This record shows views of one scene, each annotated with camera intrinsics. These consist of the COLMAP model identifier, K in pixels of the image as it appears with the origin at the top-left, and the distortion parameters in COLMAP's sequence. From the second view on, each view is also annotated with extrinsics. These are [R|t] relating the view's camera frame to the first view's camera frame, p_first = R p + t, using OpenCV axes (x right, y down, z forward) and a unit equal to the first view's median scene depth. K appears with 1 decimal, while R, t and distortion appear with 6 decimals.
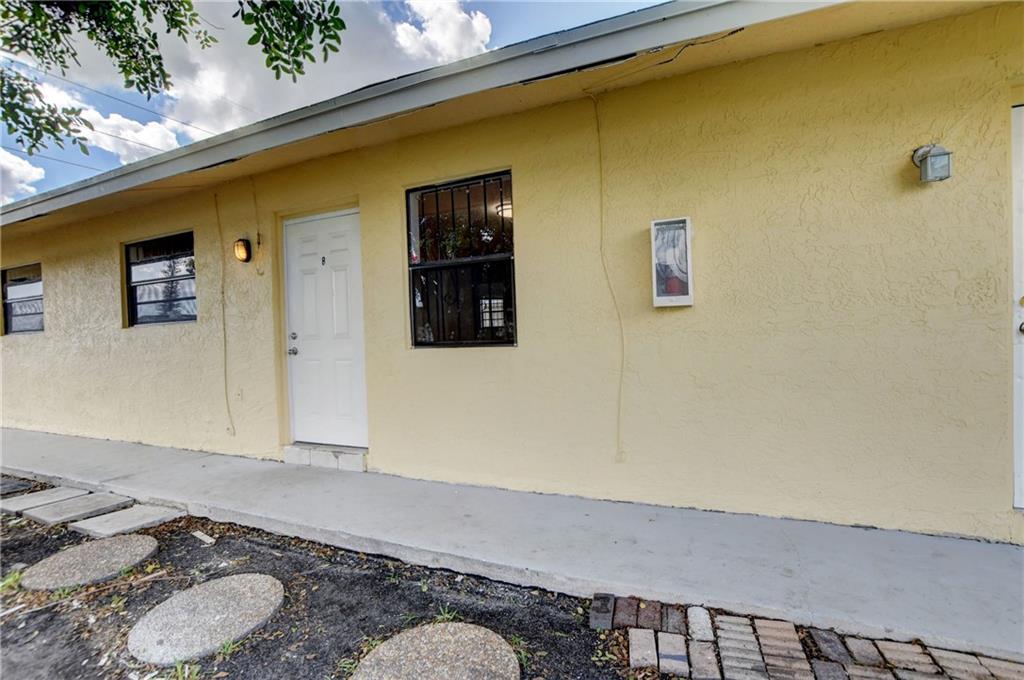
lens RADIAL K [[452.0, 0, 509.9], [0, 452.0, 340.7], [0, 0, 1]] dist [-0.030155, 0.001338]
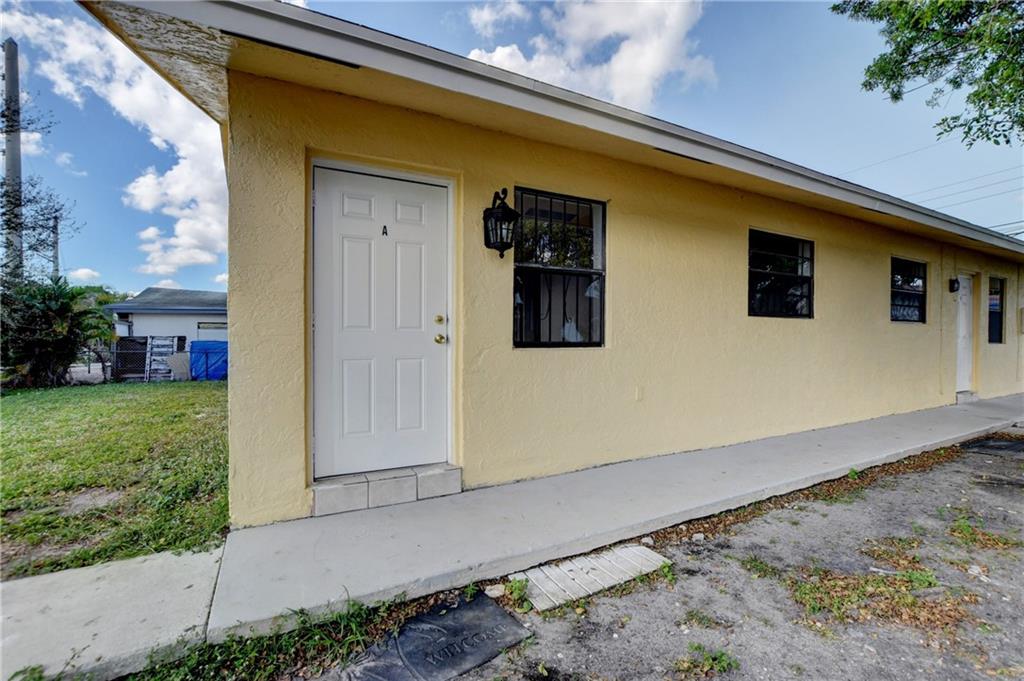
lens RADIAL K [[437.3, 0, 512.0], [0, 437.3, 340.5], [0, 0, 1]] dist [0.001584, 0.000406]
pose [[0.617990, 0.029304, 0.785640, -1.094817], [-0.015065, 0.999563, -0.025433, 0.029410], [-0.786042, 0.003881, 0.618161, 0.475170]]
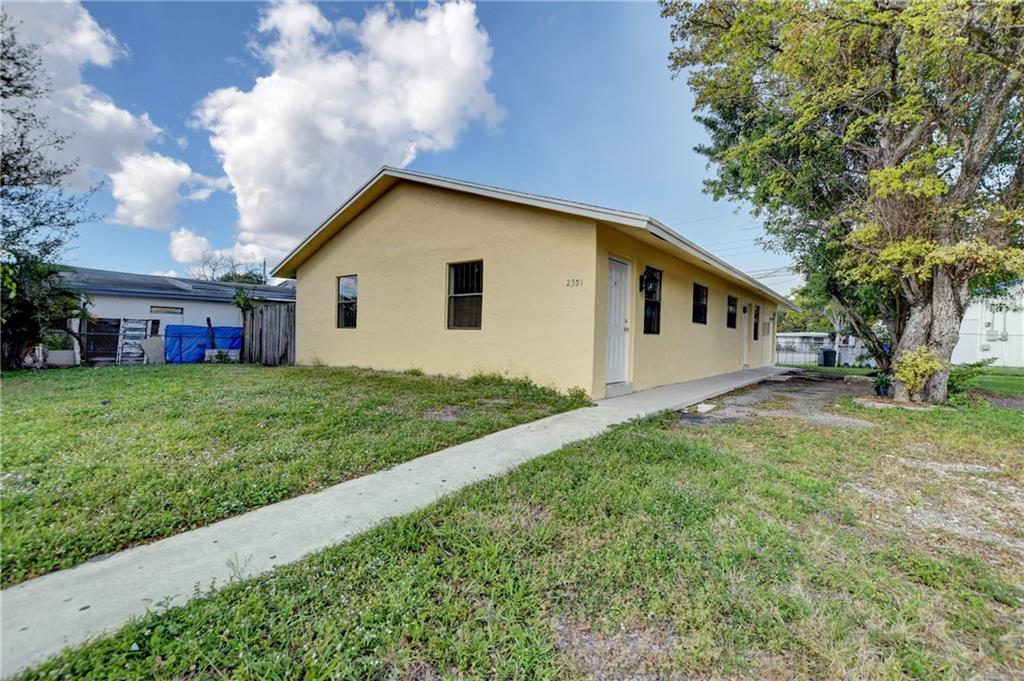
lens RADIAL K [[452.0, 0, 509.9], [0, 452.0, 341.2], [0, 0, 1]] dist [-0.030155, 0.001338]
pose [[0.260658, 0.030678, 0.964944, -2.968786], [-0.026700, 0.999342, -0.024560, 0.147812], [-0.965062, -0.019362, 0.261305, 1.208909]]
